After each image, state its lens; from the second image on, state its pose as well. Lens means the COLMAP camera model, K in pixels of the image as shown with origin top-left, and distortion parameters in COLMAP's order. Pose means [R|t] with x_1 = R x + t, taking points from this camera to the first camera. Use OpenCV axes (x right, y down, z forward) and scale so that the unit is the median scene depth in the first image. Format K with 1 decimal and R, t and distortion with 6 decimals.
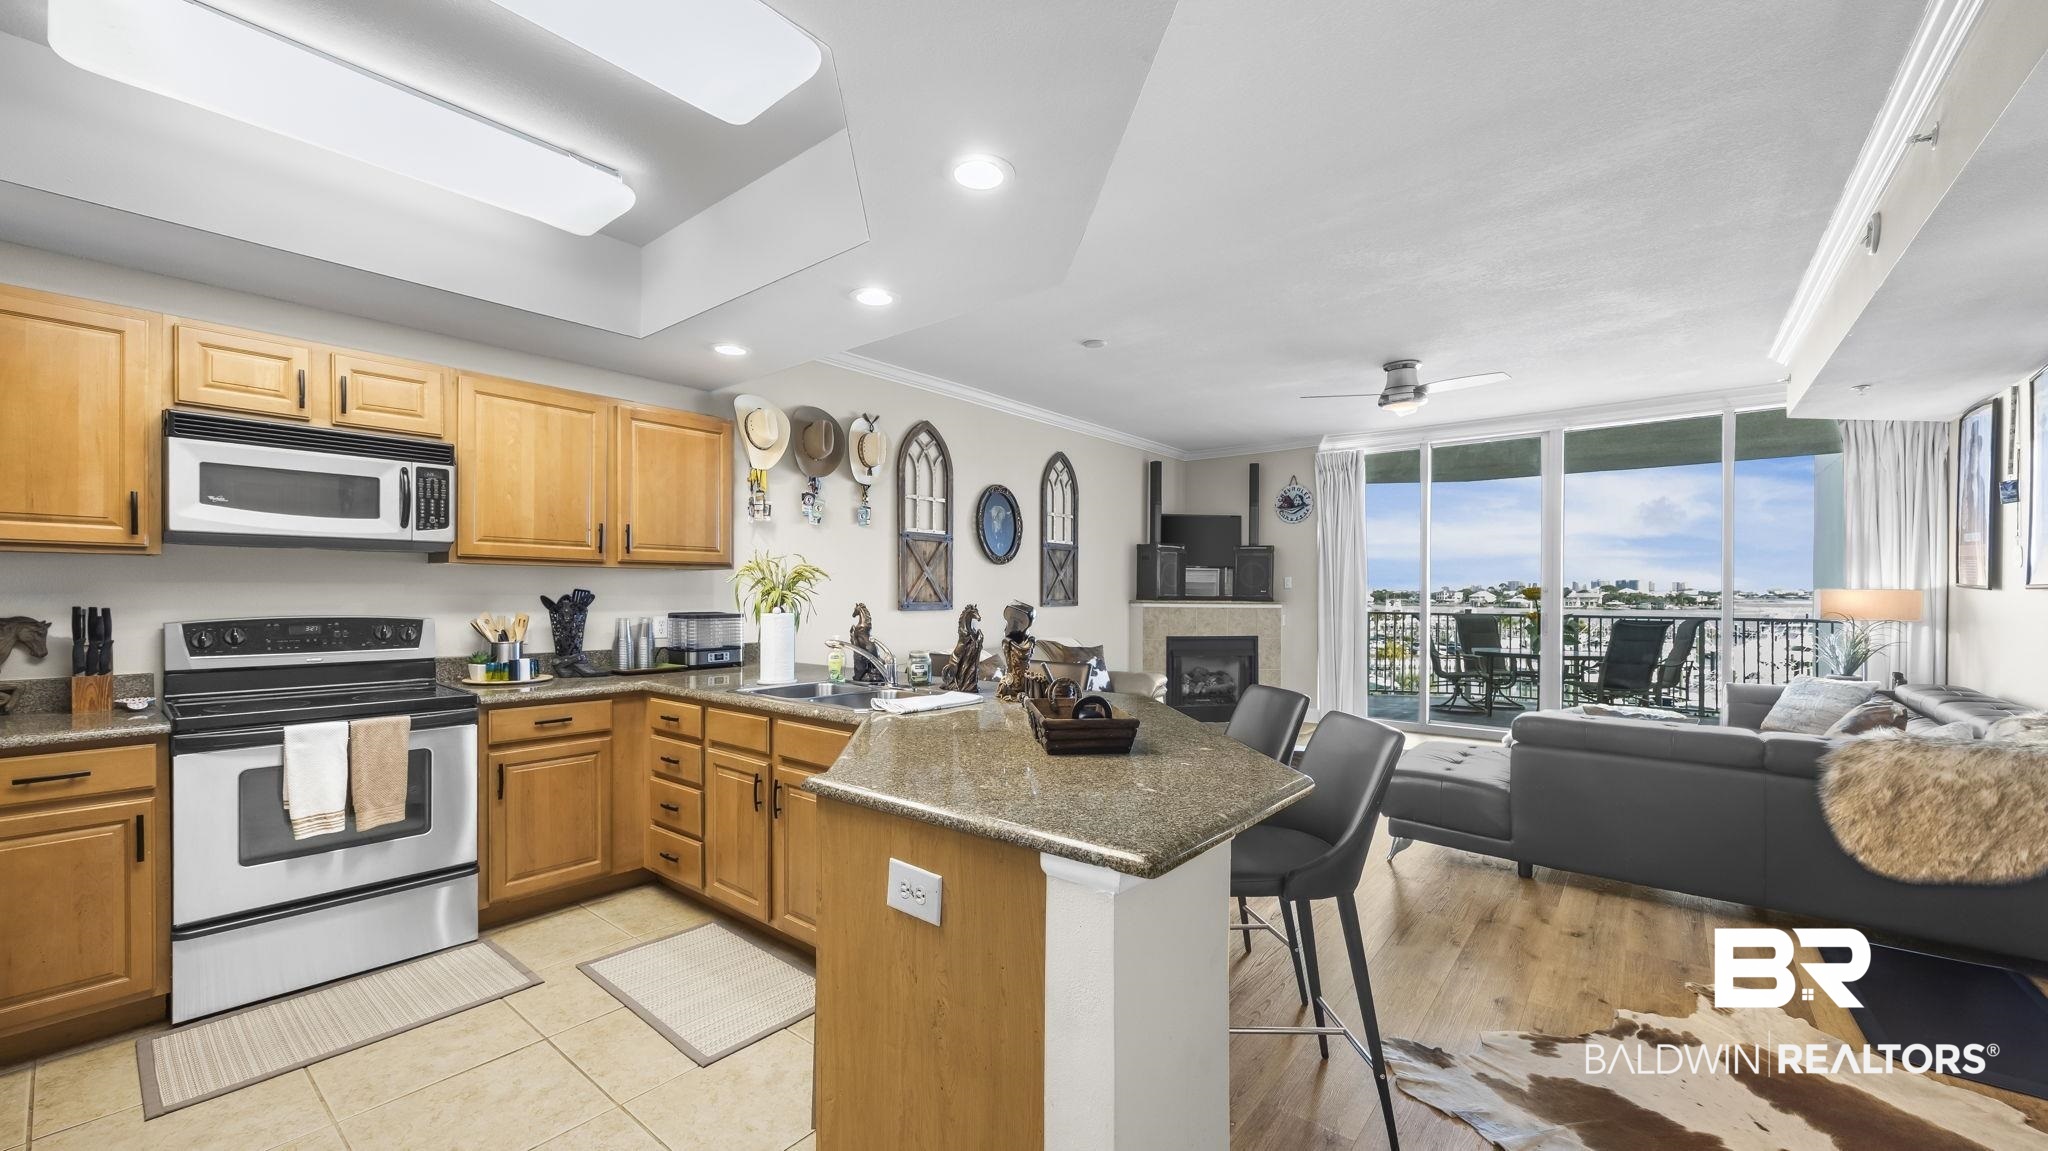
lens RADIAL K [[782.8, 0, 1023.7], [0, 782.8, 595.0], [0, 0, 1]] dist [0.000592, 0.000204]
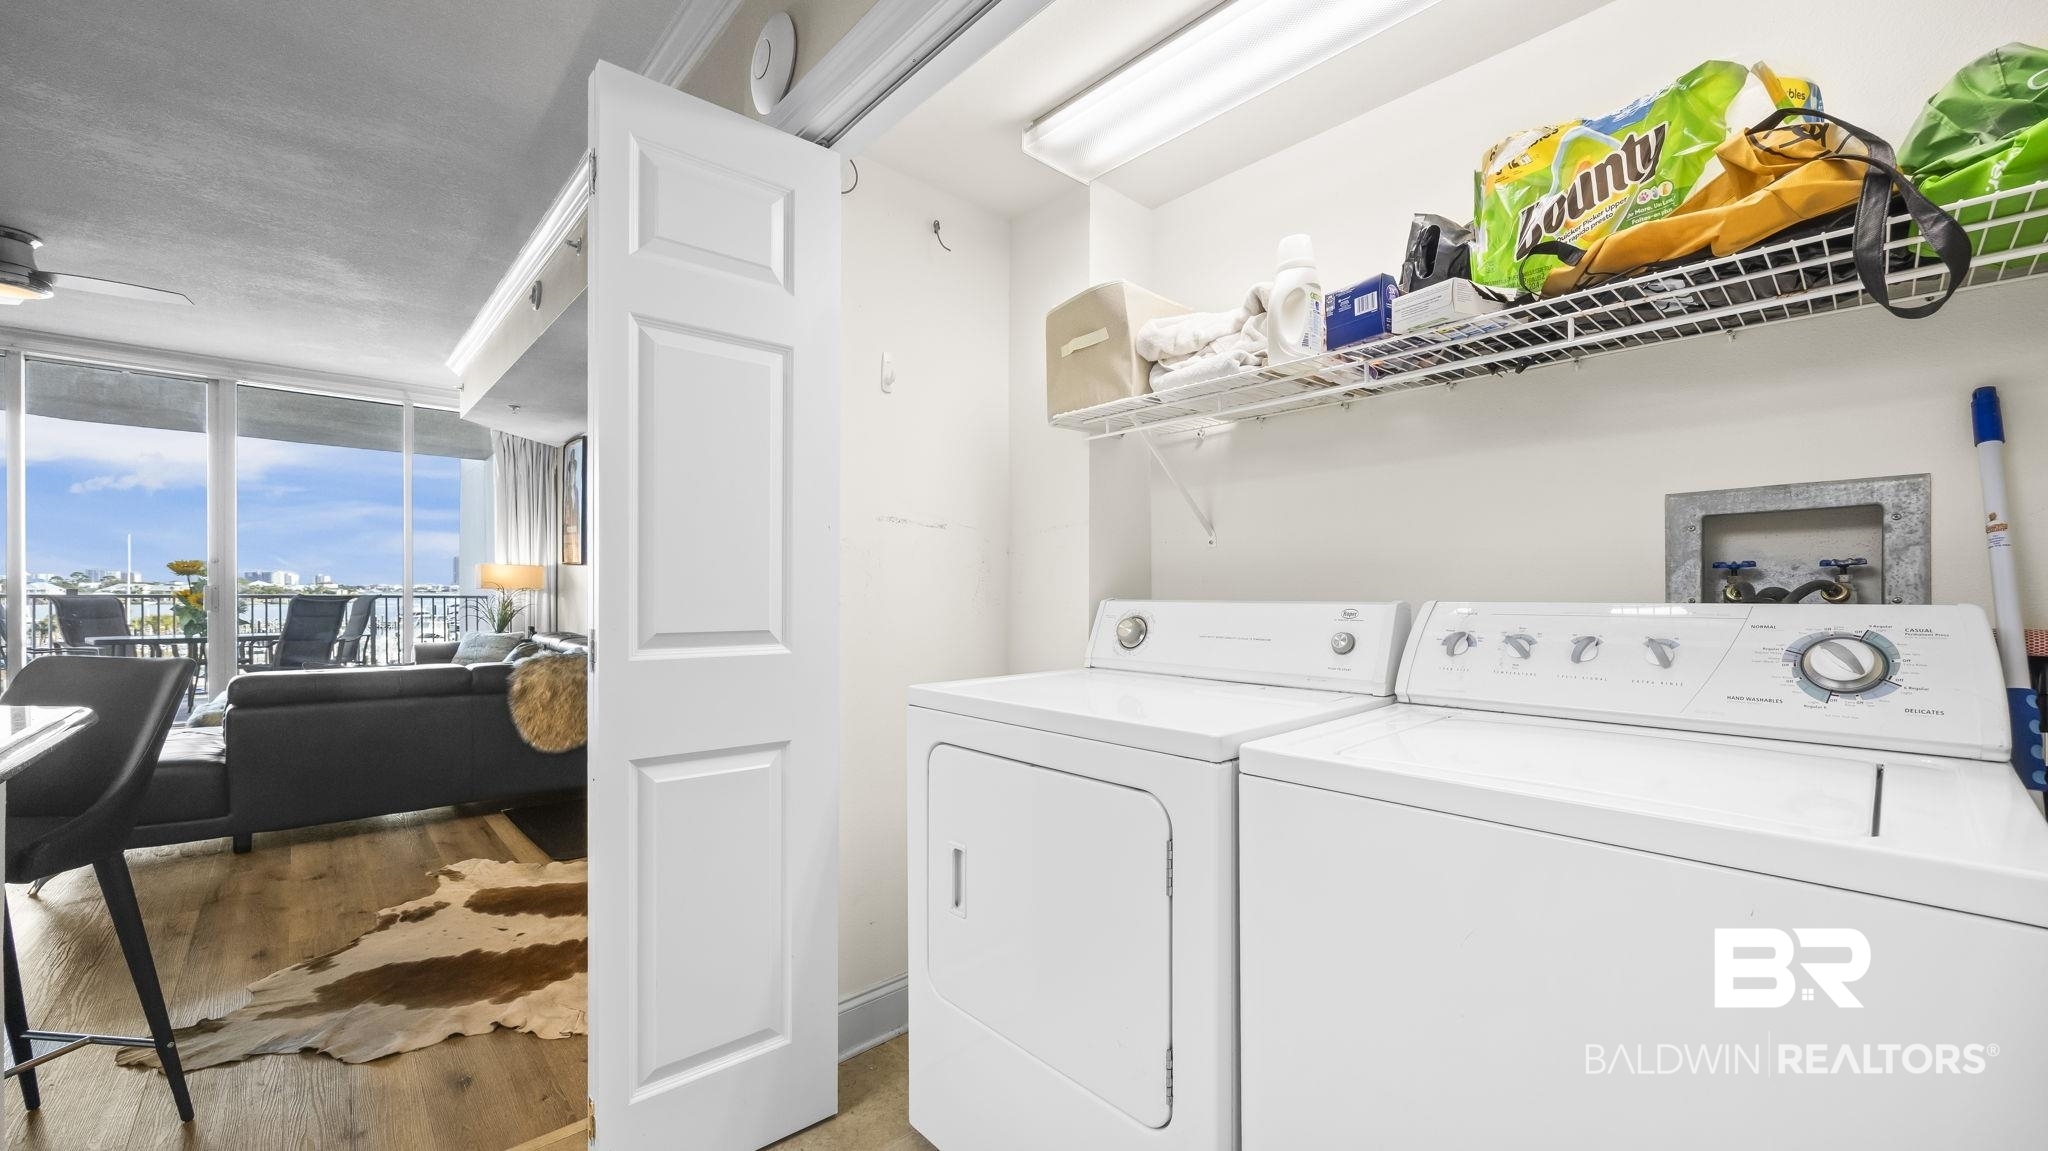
lens RADIAL K [[791.2, 0, 1033.1], [0, 791.2, 585.4], [0, 0, 1]] dist [-0.003694, -0.000330]
pose [[0.134146, 0.005109, 0.990948, -0.153382], [0.000915, 0.999986, -0.005279, 0.051359], [-0.990961, 0.001614, 0.134139, -0.046687]]
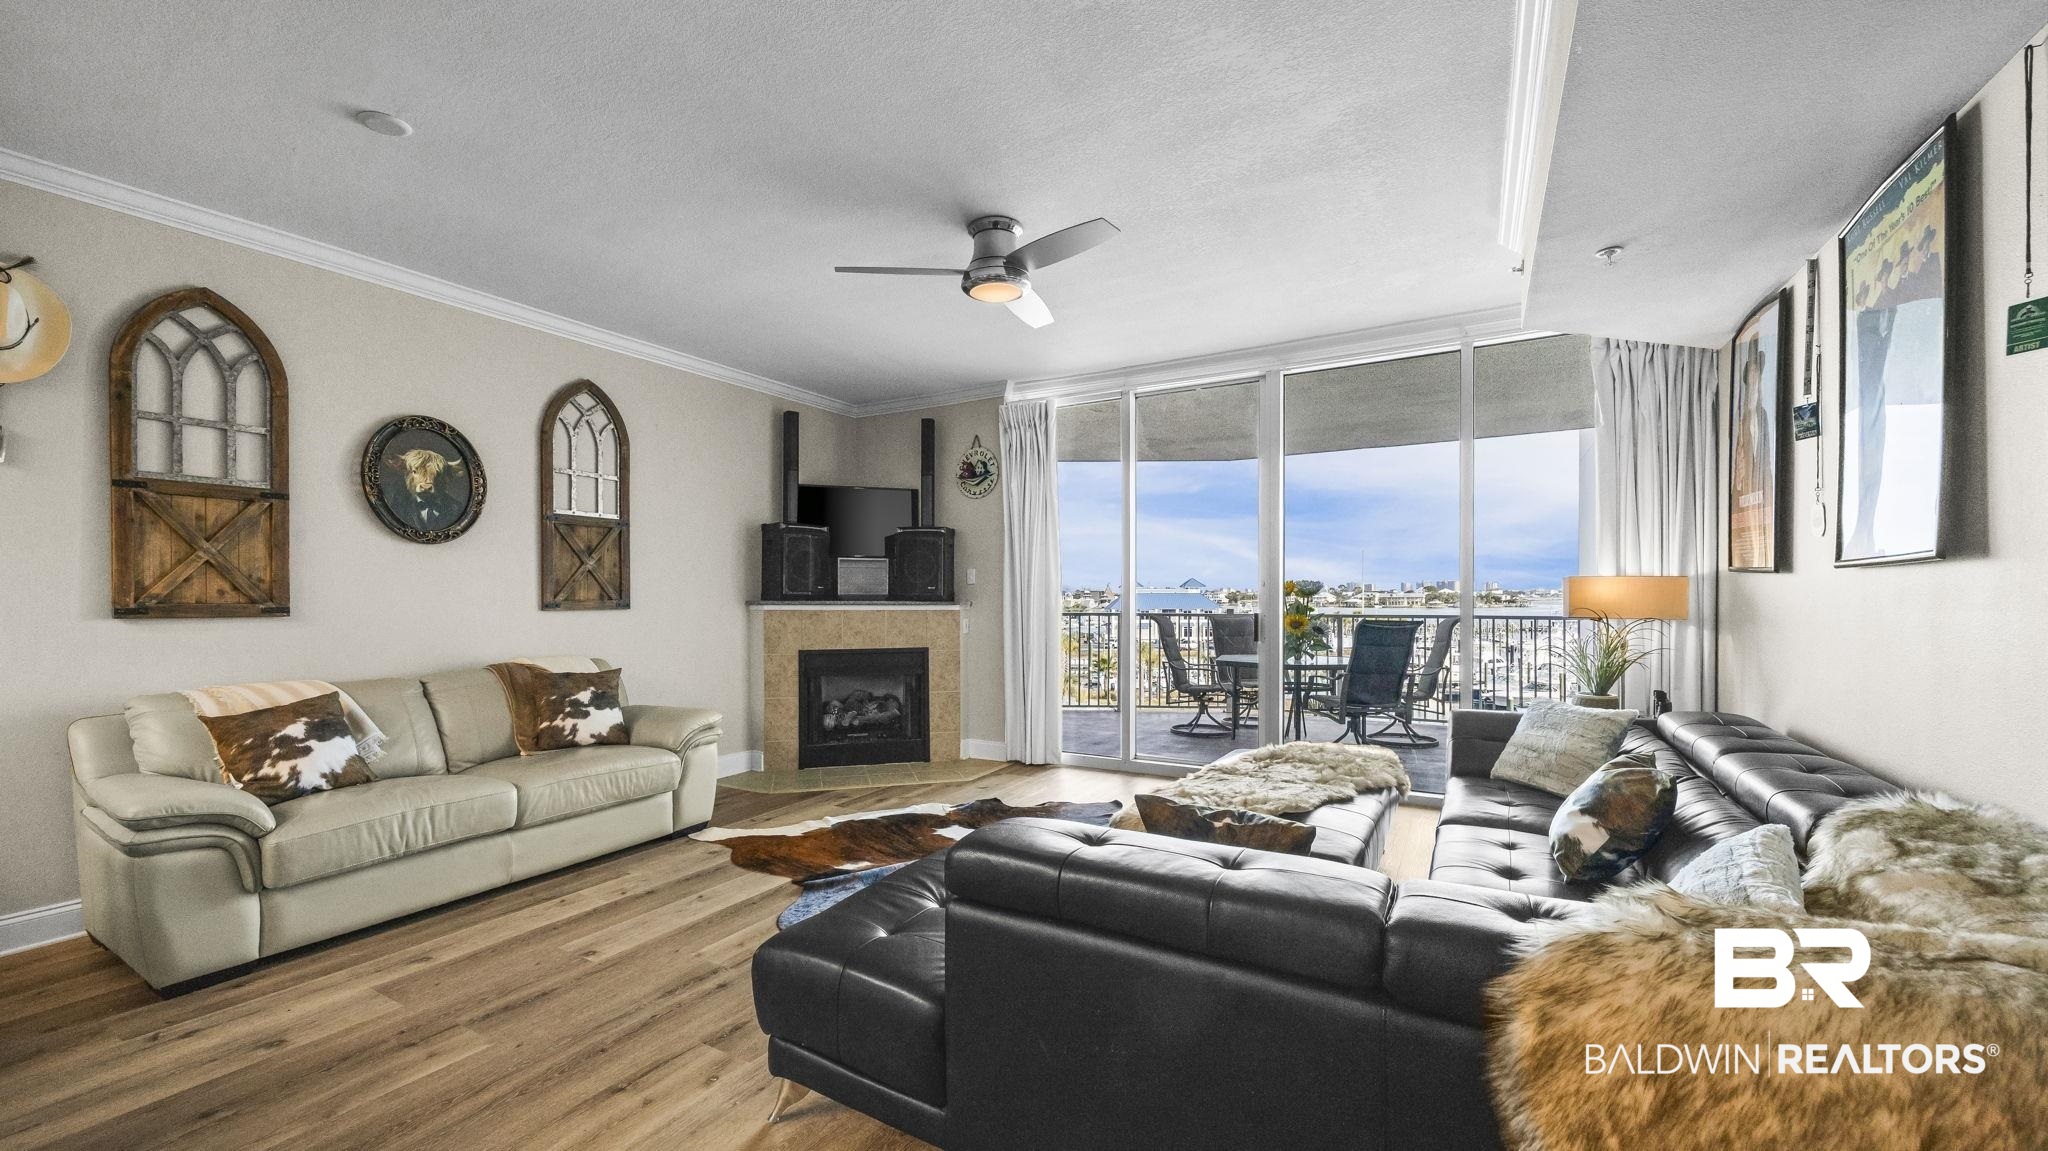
lens RADIAL K [[789.6, 0, 1017.3], [0, 789.6, 603.3], [0, 0, 1]] dist [-0.001458, -0.000209]
pose [[0.987418, -0.007633, 0.157948, 0.596055], [0.006792, 0.999960, 0.005864, 0.014510], [-0.157987, -0.004717, 0.987430, 0.538750]]
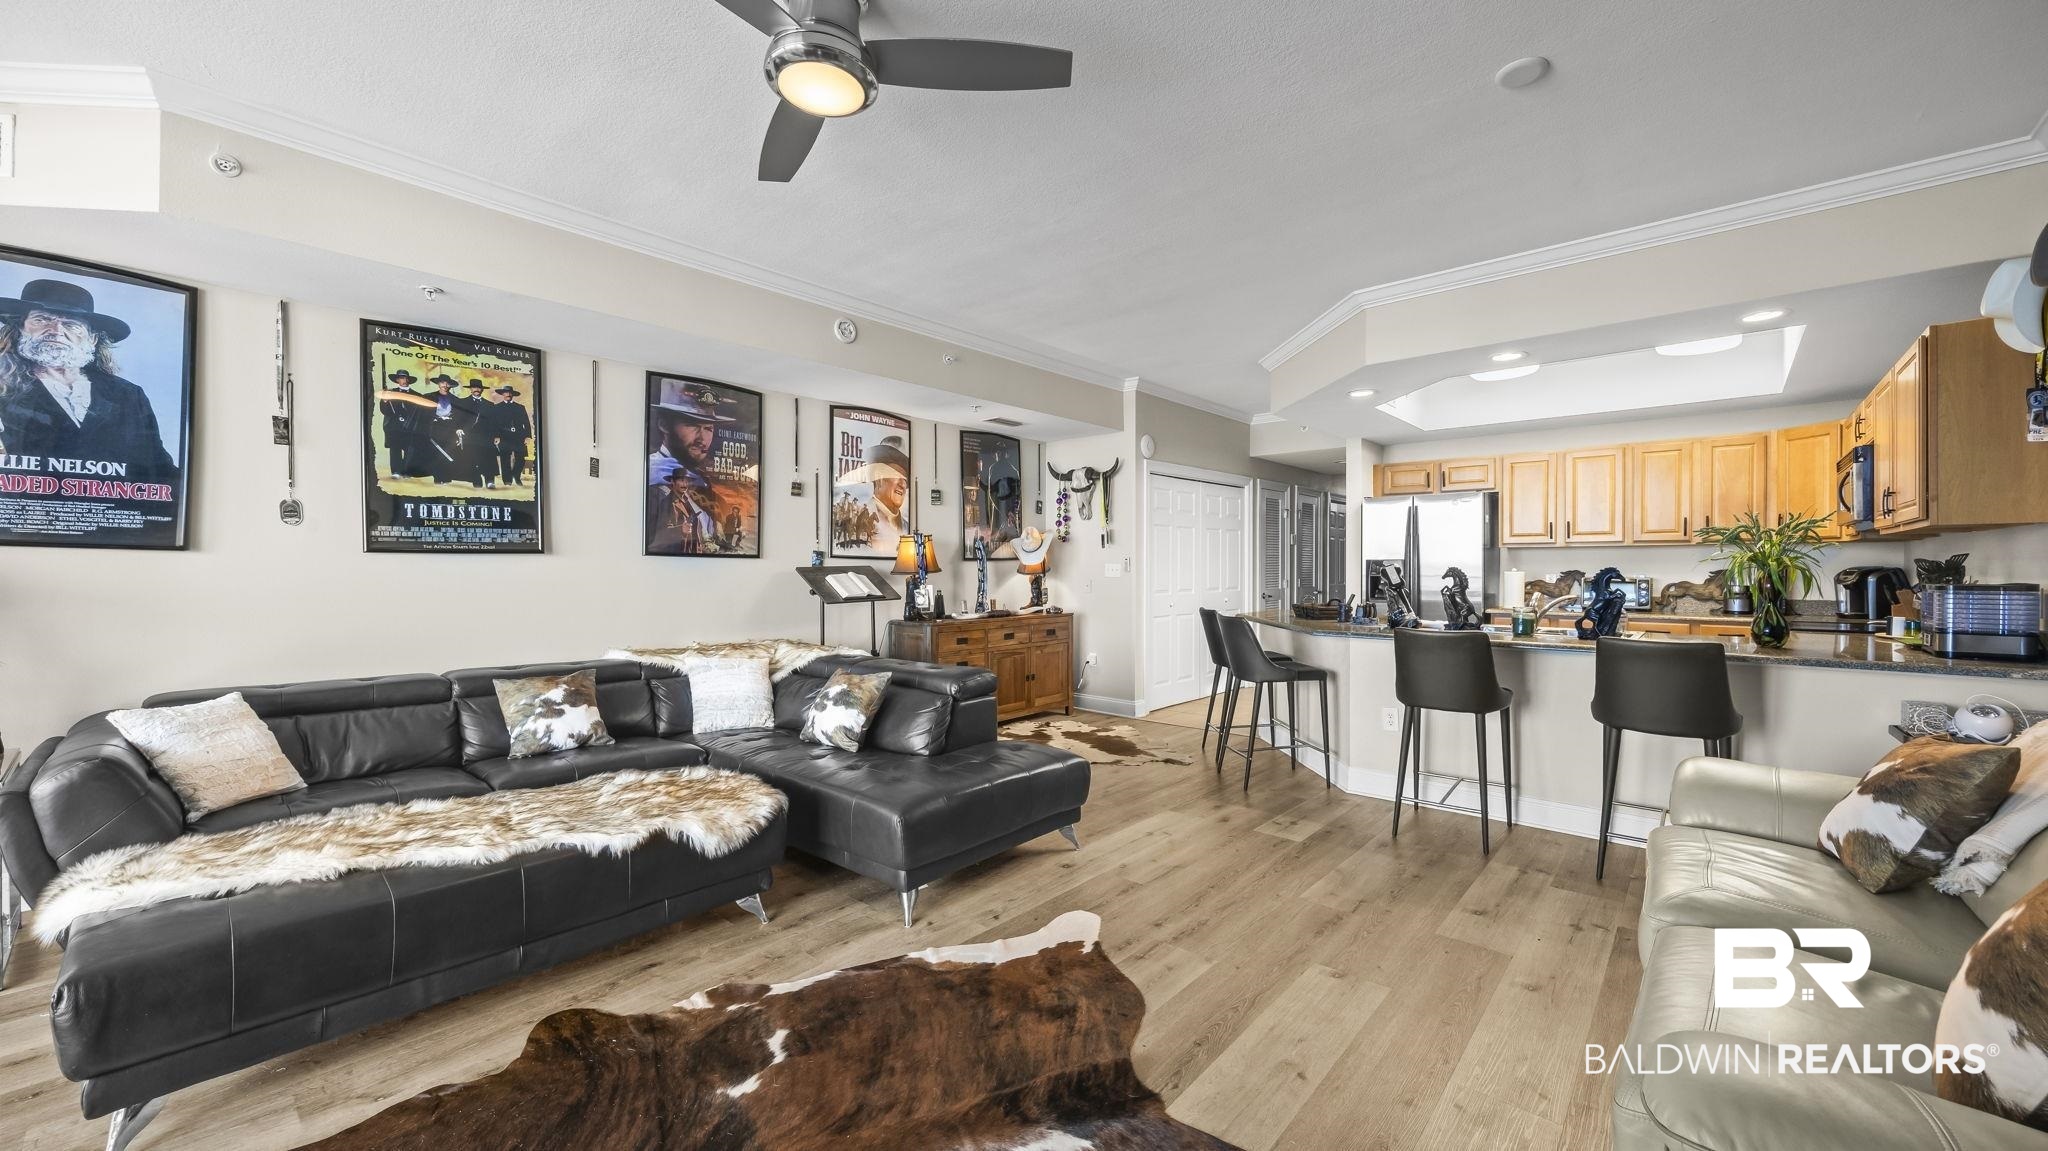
lens RADIAL K [[775.7, 0, 1016.9], [0, 775.7, 573.1], [0, 0, 1]] dist [-0.001080, 0.000078]
pose [[-0.998564, -0.002457, 0.053516, 0.539464], [-0.002084, 0.999973, 0.007021, 0.012005], [-0.053531, 0.006900, -0.998542, 2.097451]]
